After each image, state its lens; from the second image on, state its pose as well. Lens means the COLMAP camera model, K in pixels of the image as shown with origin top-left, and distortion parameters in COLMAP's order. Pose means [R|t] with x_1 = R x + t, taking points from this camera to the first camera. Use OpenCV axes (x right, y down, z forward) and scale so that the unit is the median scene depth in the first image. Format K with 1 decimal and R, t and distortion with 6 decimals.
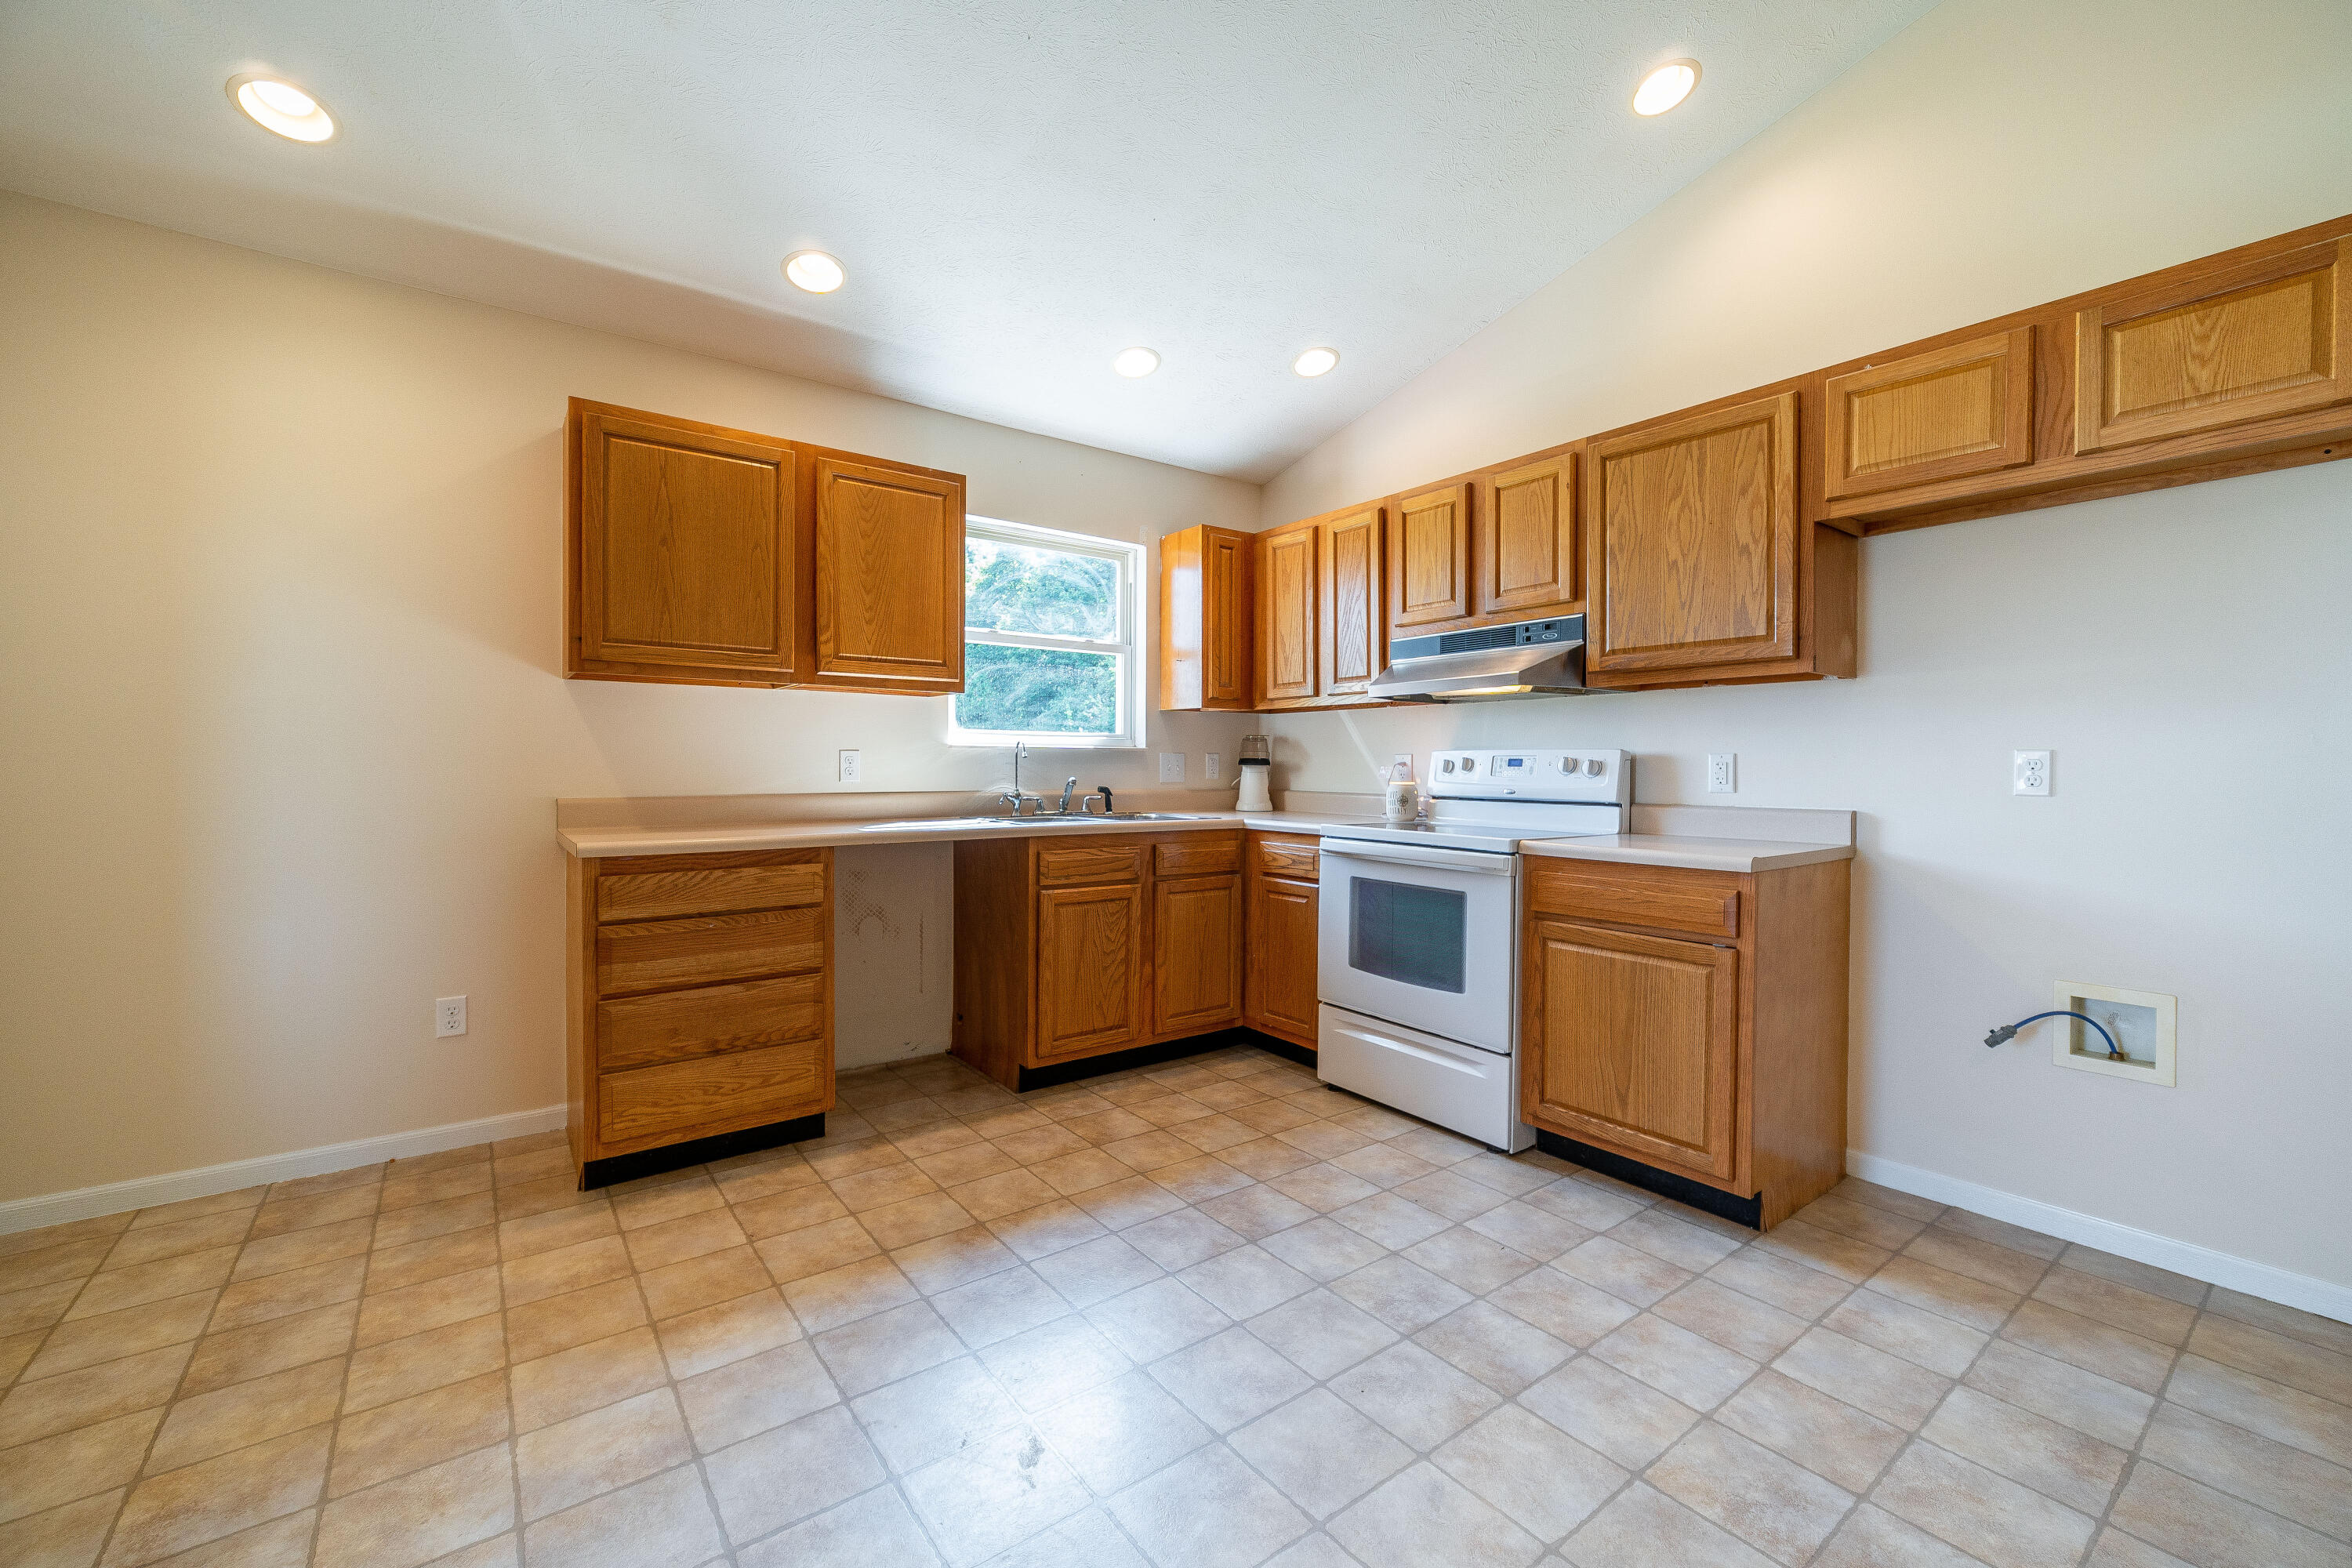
lens RADIAL K [[962.1, 0, 1178.0], [0, 962.1, 793.3], [0, 0, 1]] dist [-0.002043, -0.000087]
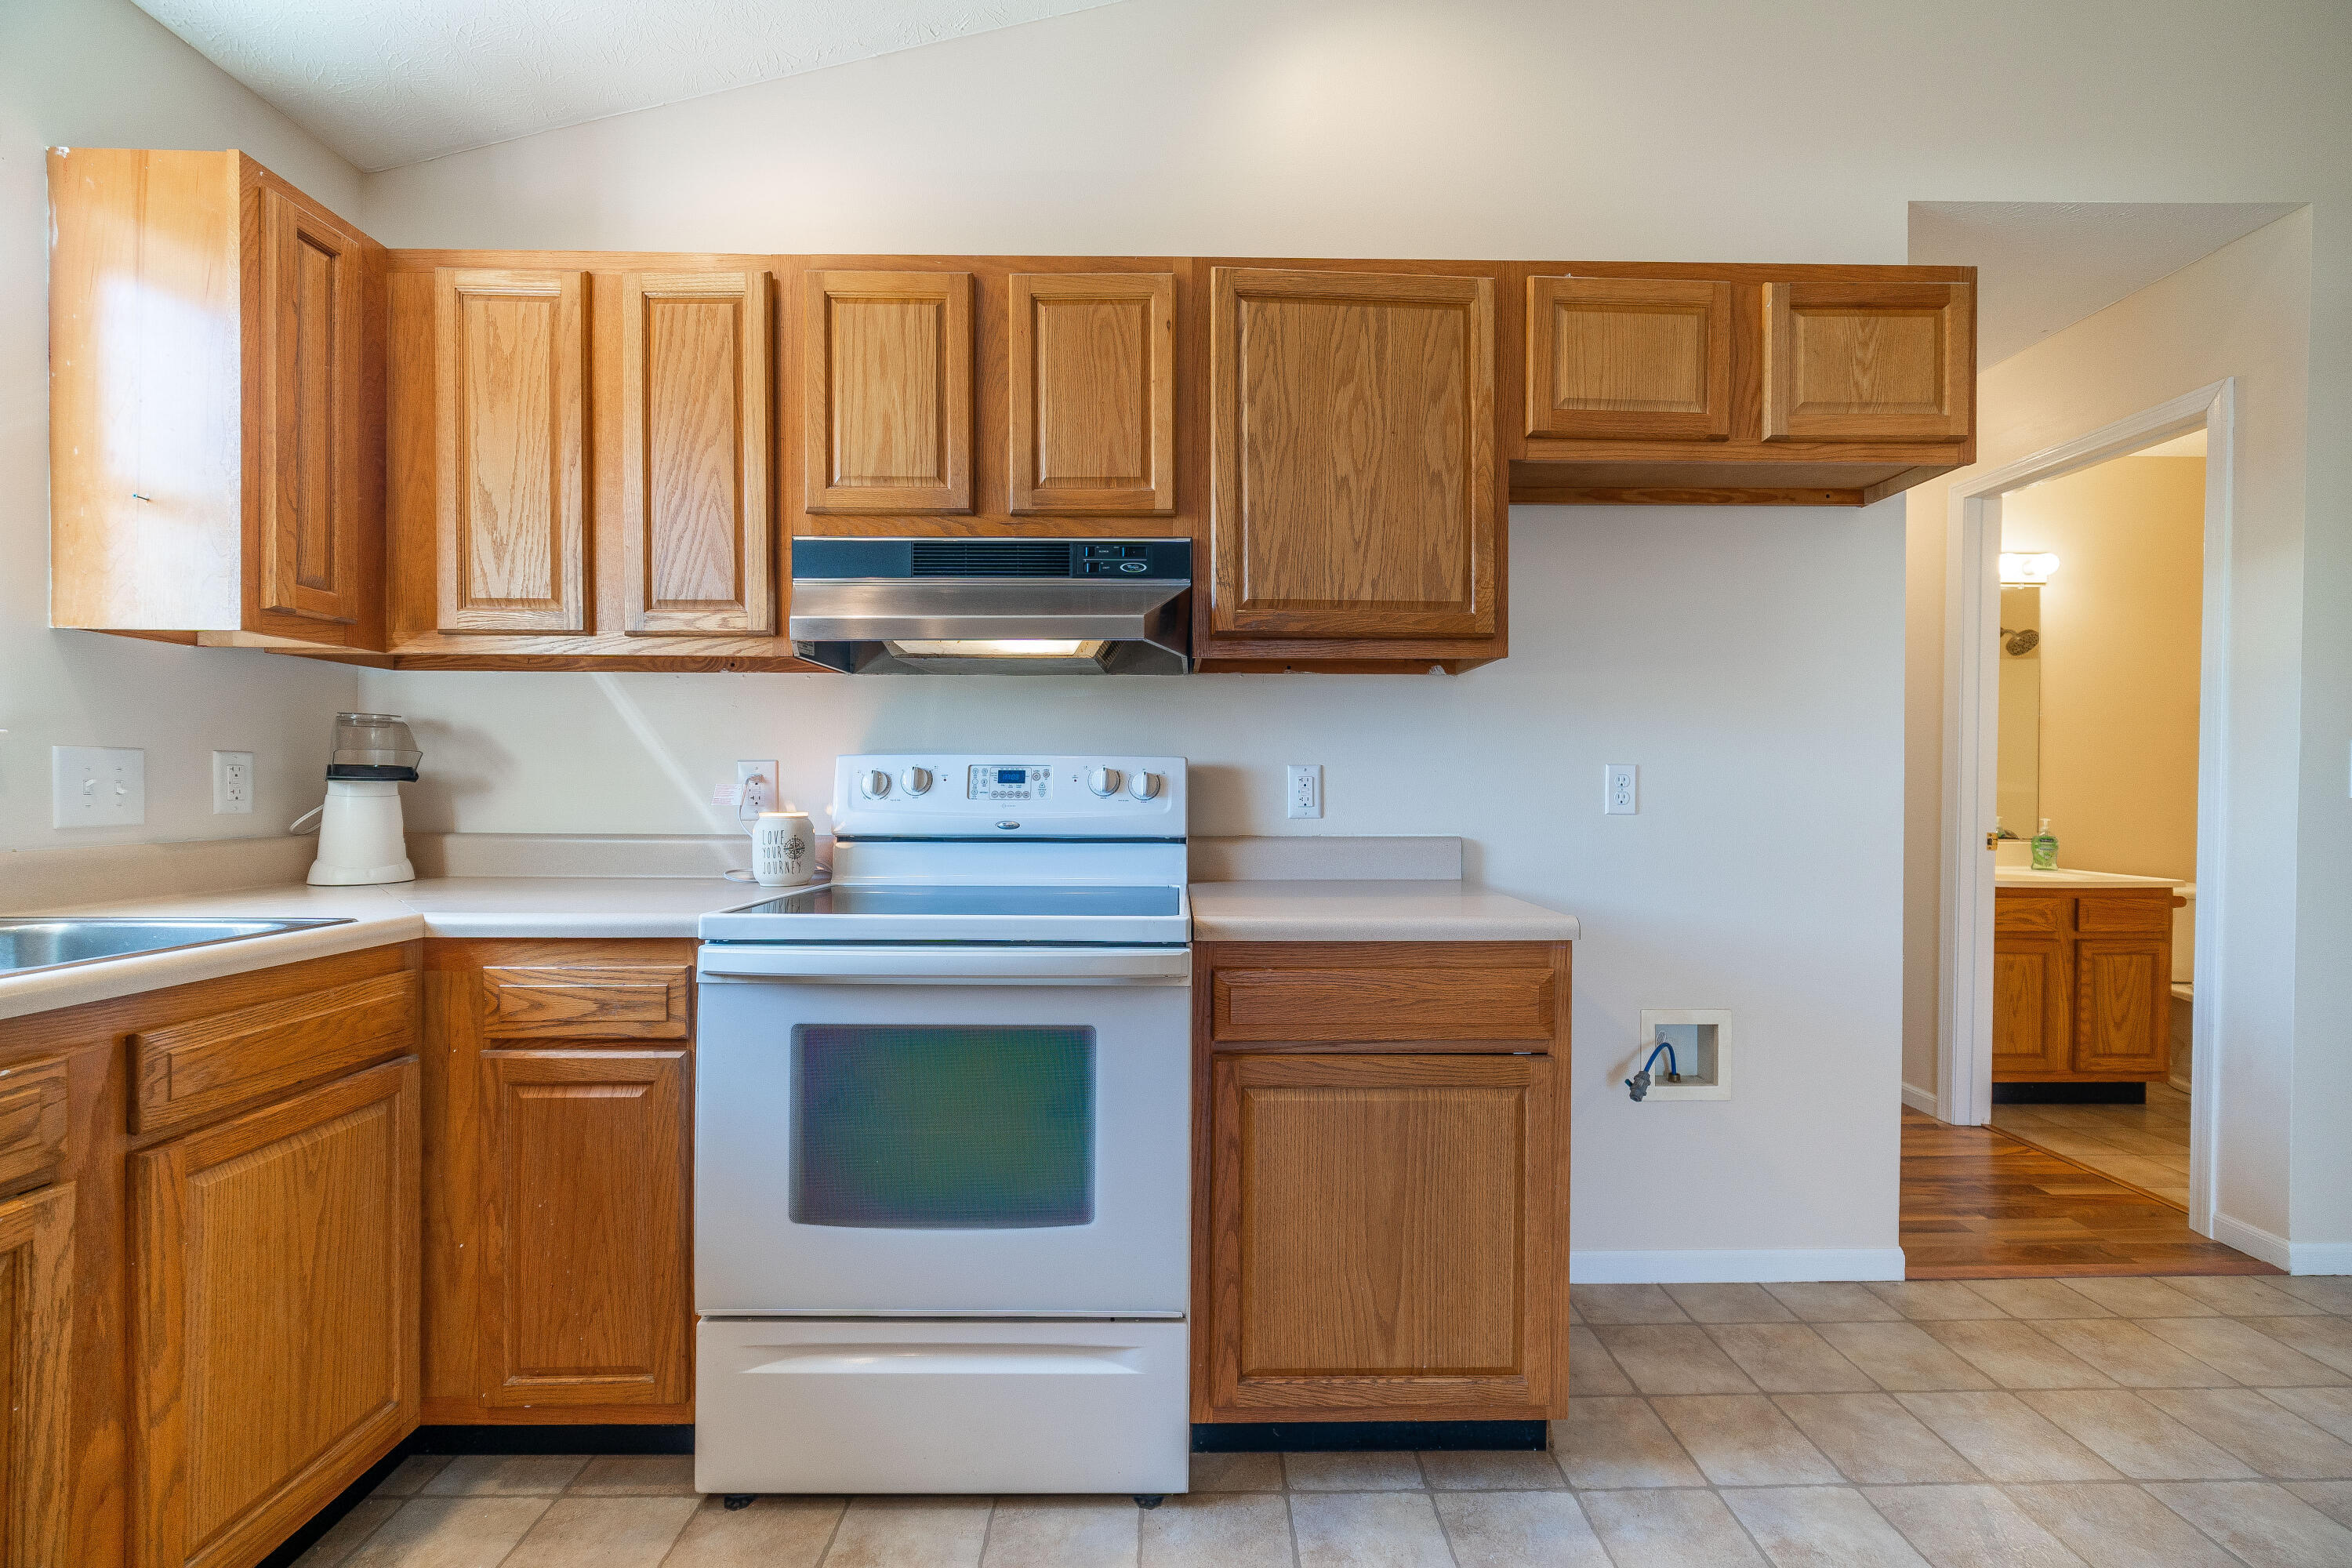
lens RADIAL K [[962.1, 0, 1178.0], [0, 962.1, 793.3], [0, 0, 1]] dist [-0.002043, -0.000087]
pose [[0.587429, -0.009040, 0.809225, -0.082762], [0.023083, 0.999718, -0.005588, -0.016718], [-0.808946, 0.021962, 0.587472, 0.596218]]
